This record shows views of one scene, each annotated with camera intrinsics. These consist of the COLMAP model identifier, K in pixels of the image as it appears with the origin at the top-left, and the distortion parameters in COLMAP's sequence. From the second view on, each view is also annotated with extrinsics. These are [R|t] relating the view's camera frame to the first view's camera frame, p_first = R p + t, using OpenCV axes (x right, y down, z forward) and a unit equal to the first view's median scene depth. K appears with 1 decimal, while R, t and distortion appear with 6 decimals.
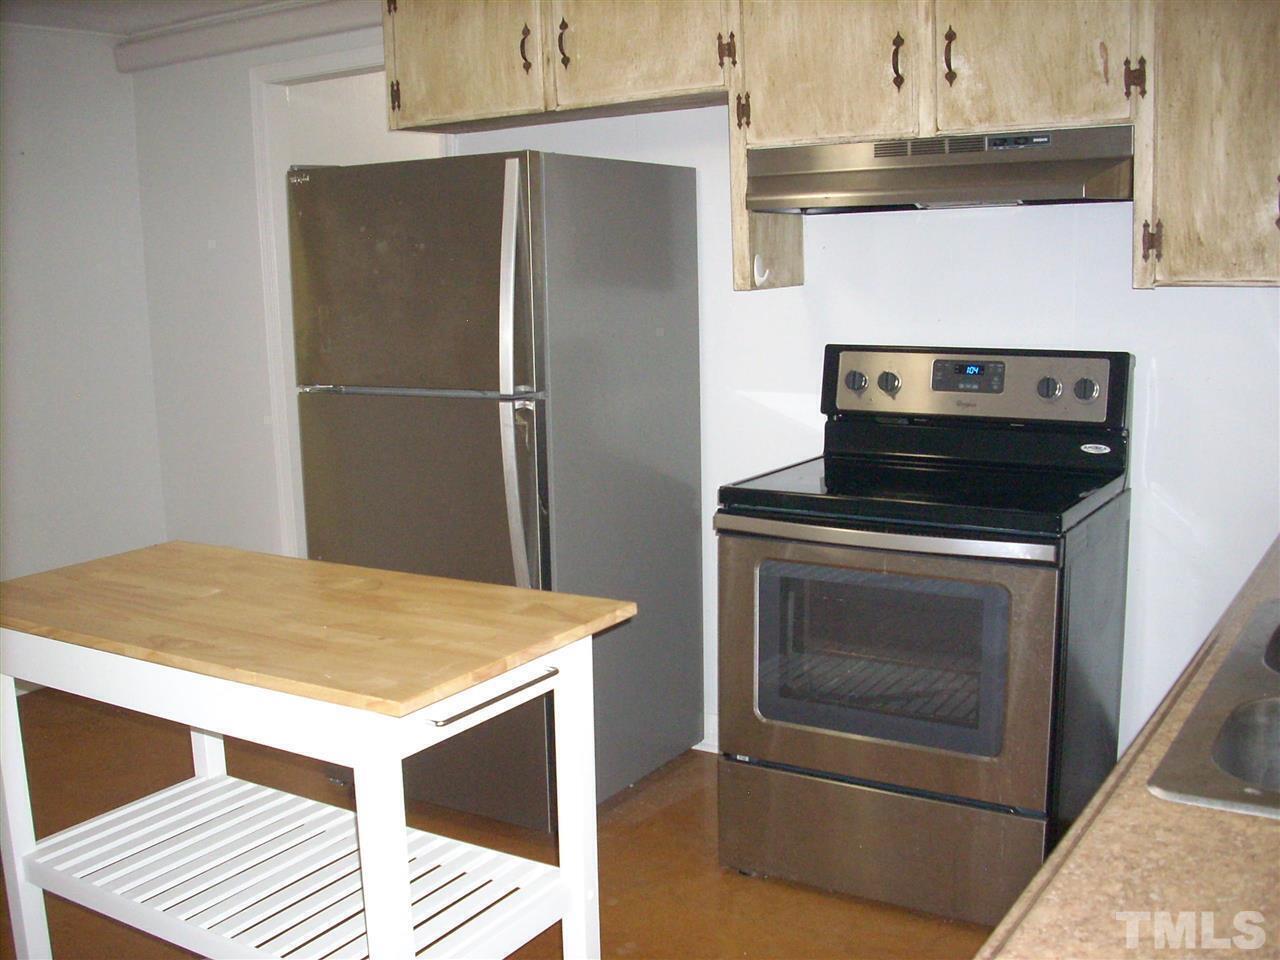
lens RADIAL K [[1371.6, 0, 633.6], [0, 1371.6, 509.3], [0, 0, 1]] dist [-0.169414, 0.111110]
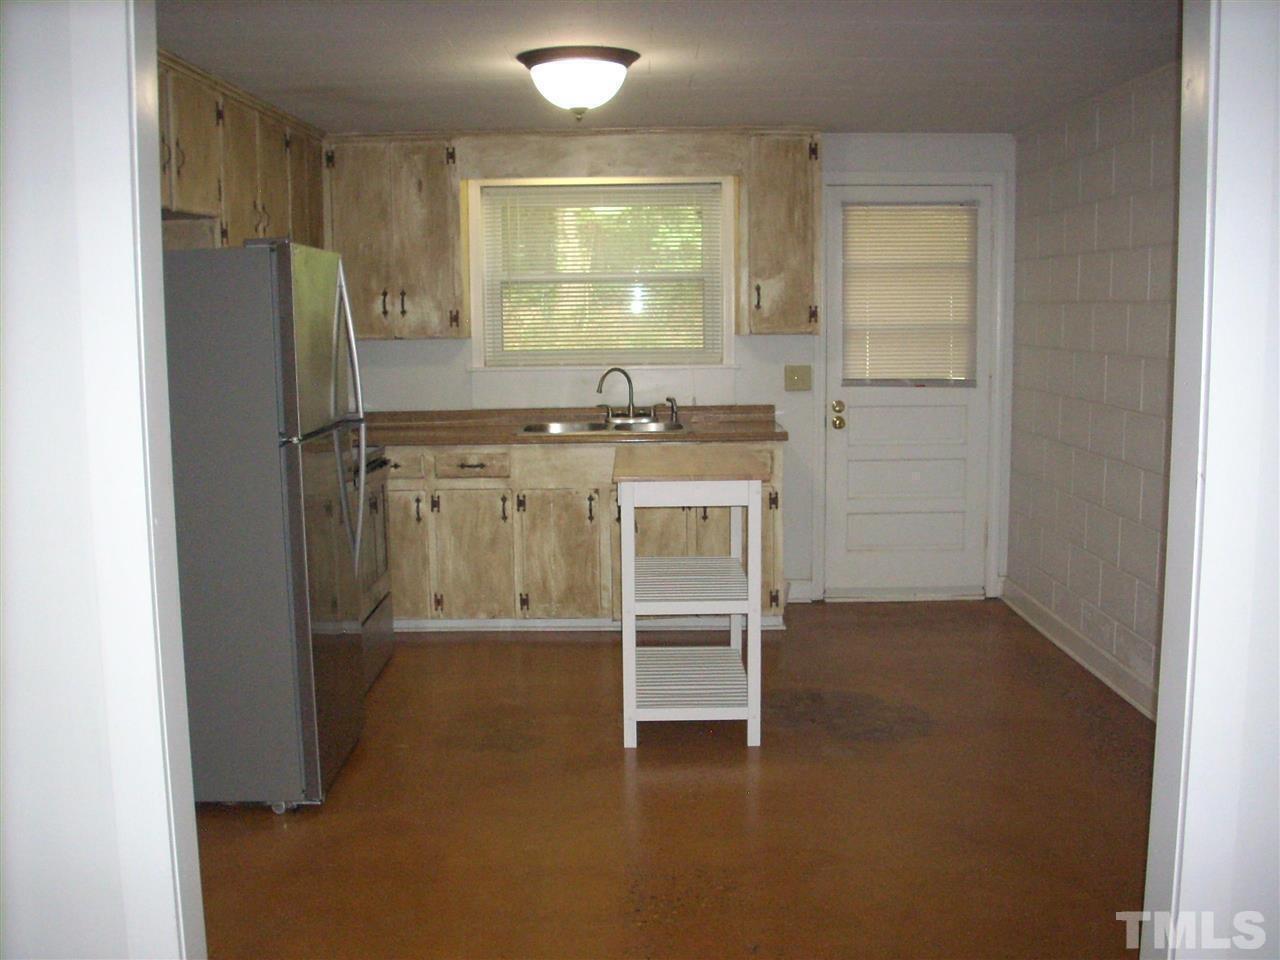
lens RADIAL K [[1371.6, 0, 633.6], [0, 1371.6, 509.3], [0, 0, 1]] dist [-0.169414, 0.111110]
pose [[-0.536142, -0.086699, 0.839664, -1.454209], [0.182175, 0.959386, 0.215383, -0.245601], [-0.824235, 0.268442, -0.498573, 1.475904]]
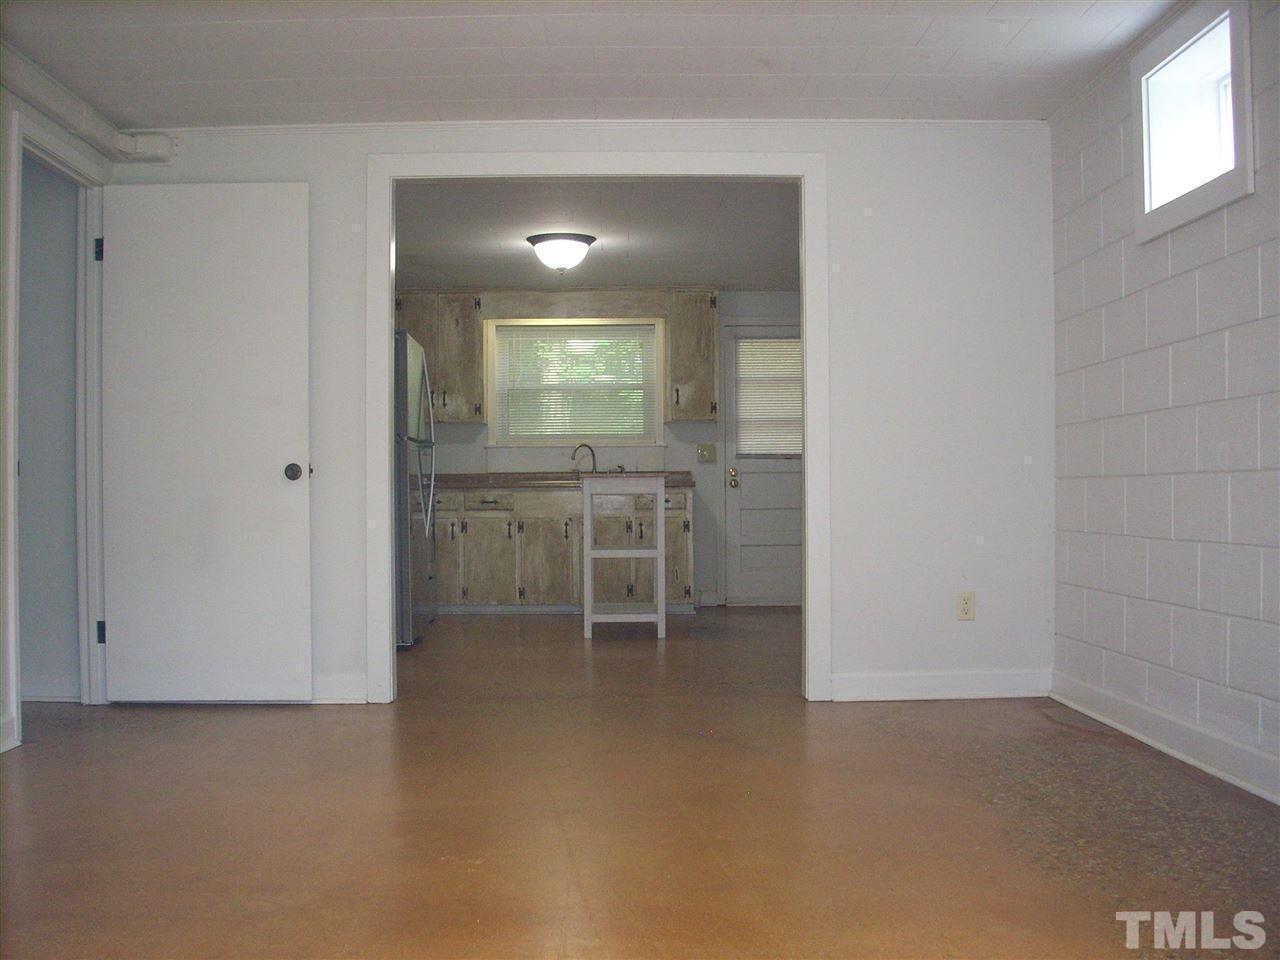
lens RADIAL K [[1371.6, 0, 633.6], [0, 1371.6, 509.3], [0, 0, 1]] dist [-0.169414, 0.111110]
pose [[-0.548559, 0.025116, 0.835734, -2.353382], [0.175721, 0.980688, 0.085867, -0.112025], [-0.817438, 0.193959, -0.542379, 2.040341]]
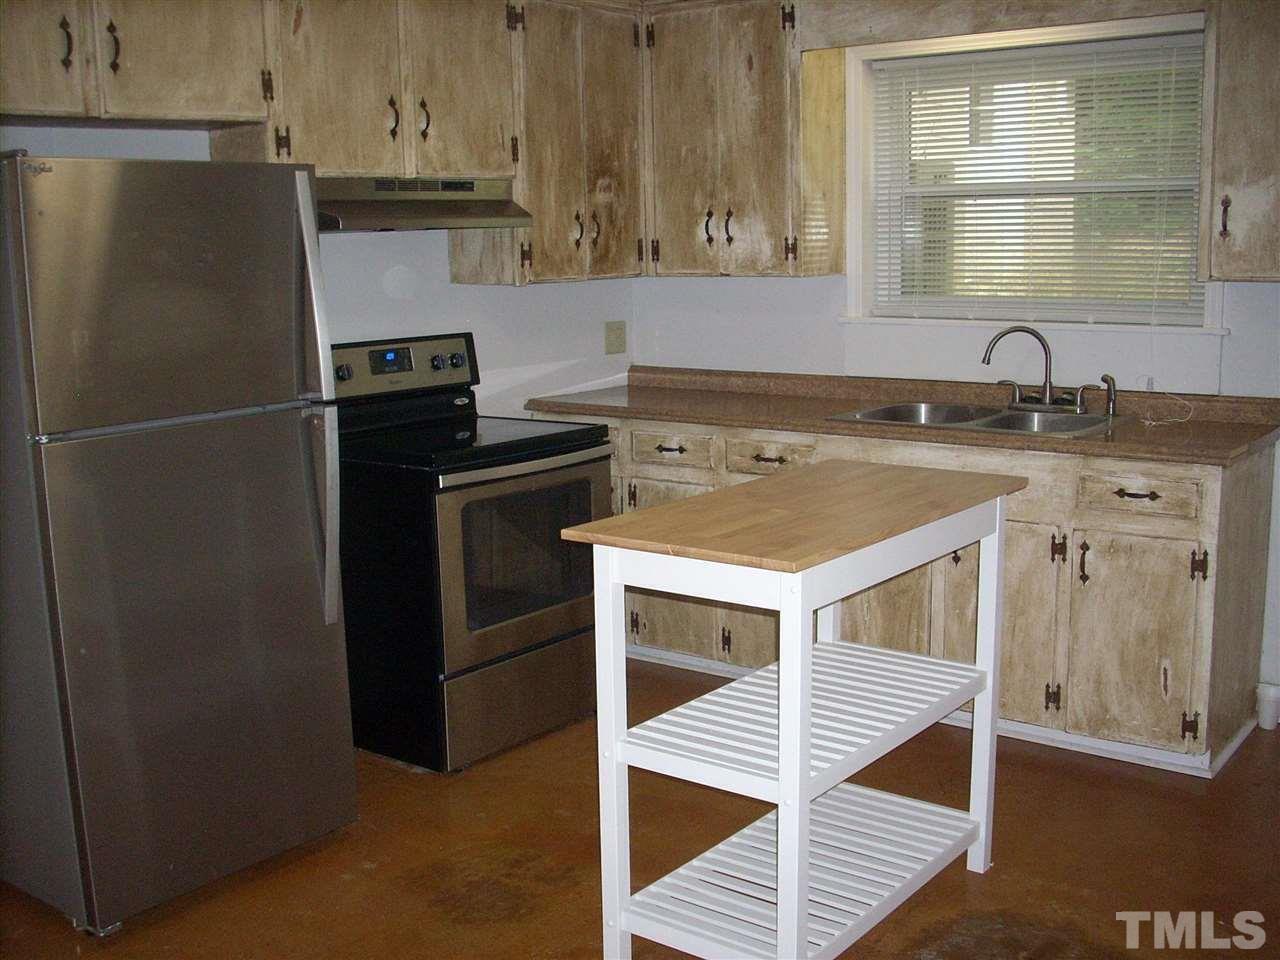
lens RADIAL K [[1371.6, 0, 633.6], [0, 1371.6, 509.3], [0, 0, 1]] dist [-0.169414, 0.111110]
pose [[0.096048, -0.162449, 0.982031, -1.059484], [0.201099, 0.969414, 0.140693, -0.098782], [-0.974851, 0.183973, 0.125779, 0.643538]]
